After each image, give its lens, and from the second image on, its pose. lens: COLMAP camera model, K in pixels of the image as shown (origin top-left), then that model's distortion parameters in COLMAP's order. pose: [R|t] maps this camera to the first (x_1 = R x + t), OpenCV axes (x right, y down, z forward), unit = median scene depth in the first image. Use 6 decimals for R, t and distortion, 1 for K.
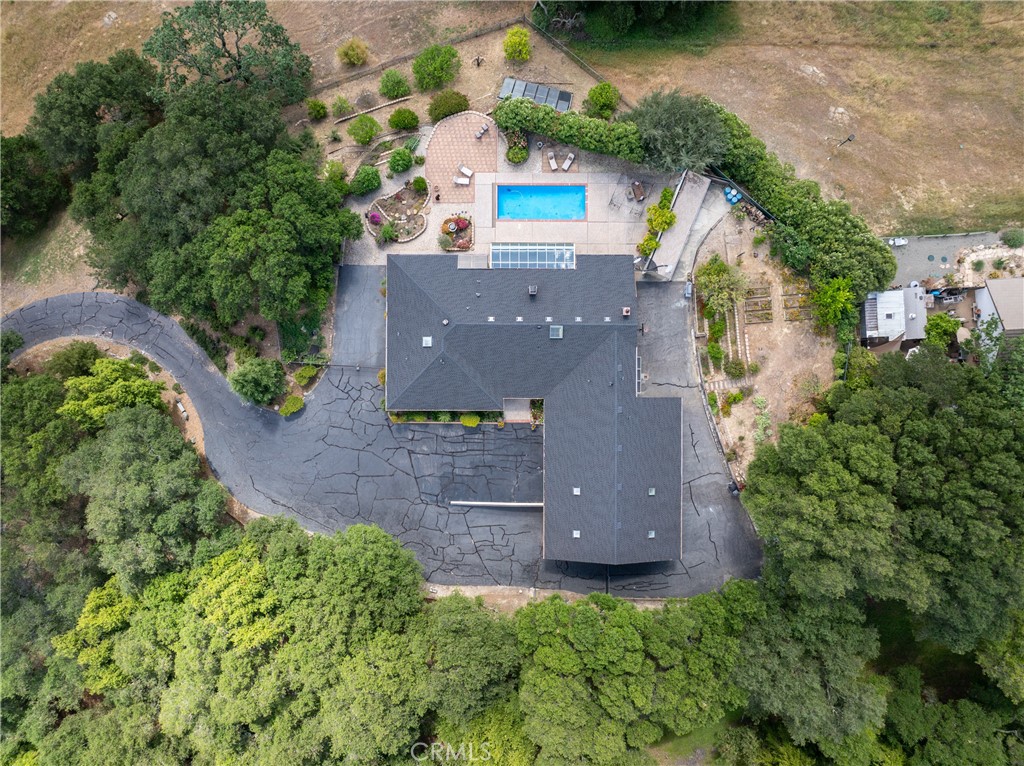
lens RADIAL K [[716.8, 0, 512.0], [0, 716.8, 383.0], [0, 0, 1]] dist [-0.034448, 0.002542]
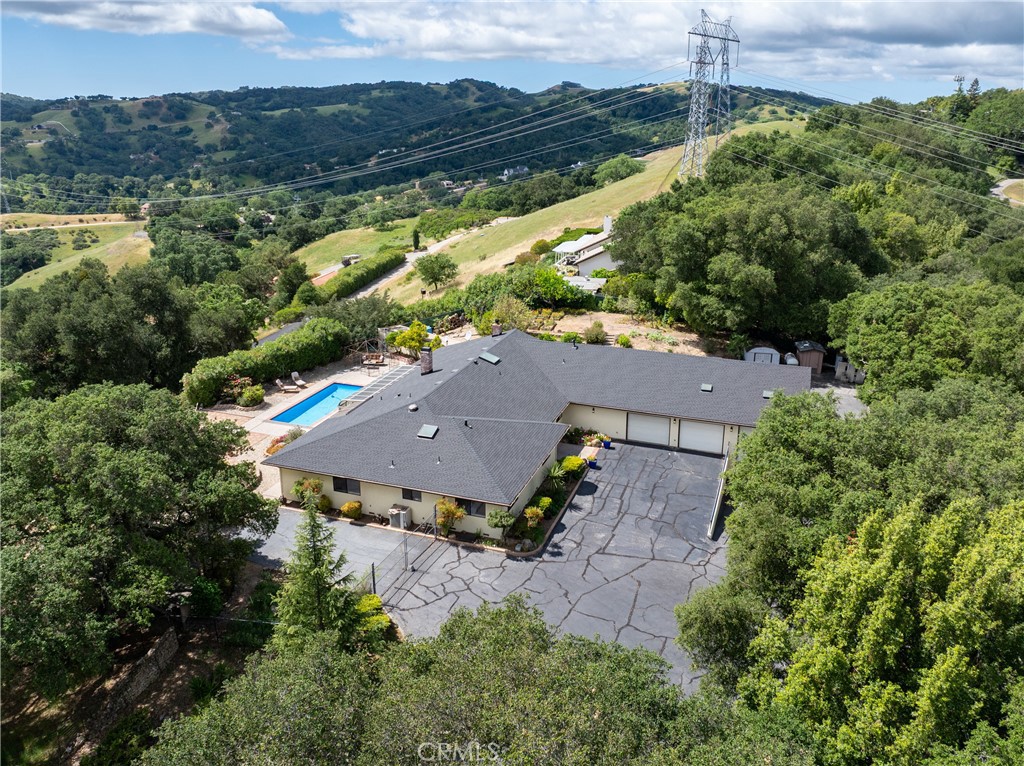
lens RADIAL K [[796.2, 0, 514.0], [0, 796.2, 341.3], [0, 0, 1]] dist [-0.035440, -0.003487]
pose [[0.332654, -0.247372, 0.910026, -0.652957], [0.942999, 0.097144, -0.318301, 0.206597], [-0.009665, 0.964038, 0.265588, 0.709749]]
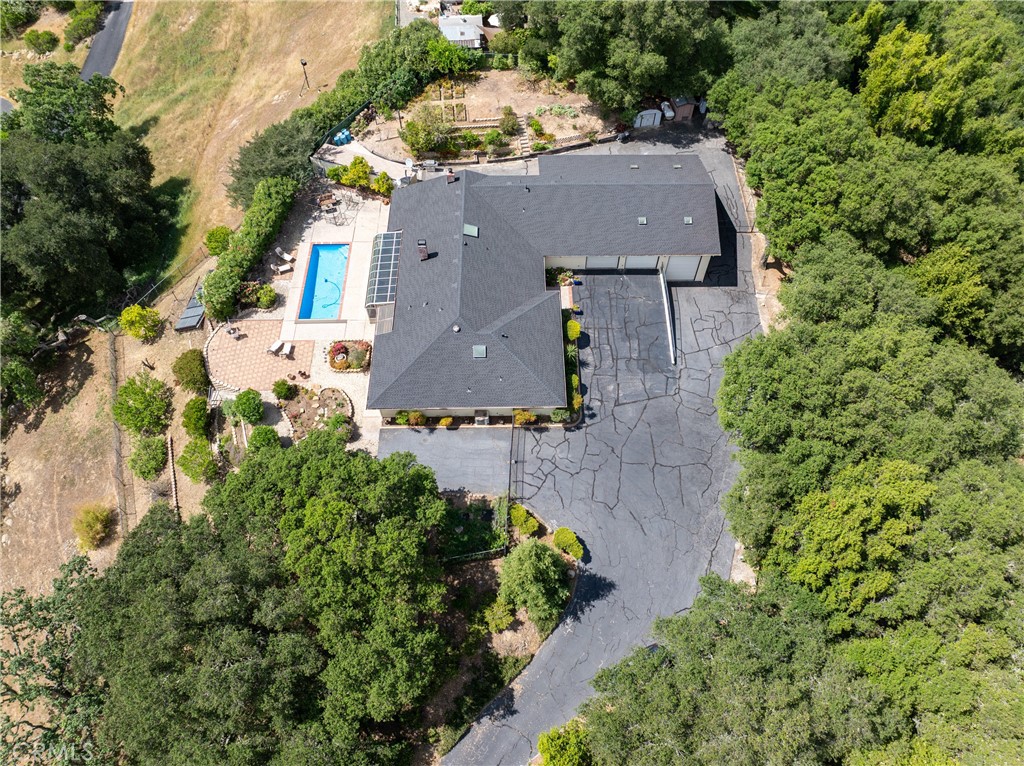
lens RADIAL K [[716.8, 0, 512.0], [0, 716.8, 383.0], [0, 0, 1]] dist [-0.034448, 0.002542]
pose [[-0.012865, -0.832914, 0.553253, -0.567375], [0.999889, -0.014901, 0.000816, -0.021040], [0.007564, 0.553202, 0.833013, 0.327529]]
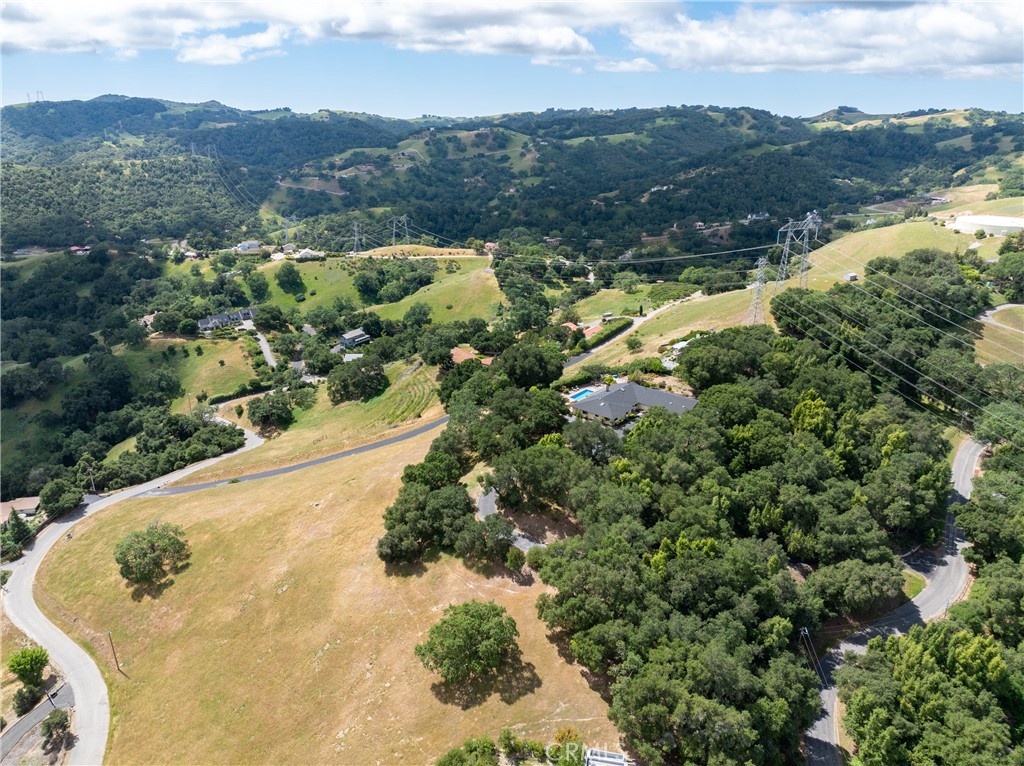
lens RADIAL K [[716.8, 0, 512.0], [0, 716.8, 383.0], [0, 0, 1]] dist [-0.034448, 0.002542]
pose [[0.645824, -0.253081, 0.720320, -2.364733], [0.763422, 0.226277, -0.604967, 1.368653], [-0.009887, 0.940611, 0.339343, -0.087805]]
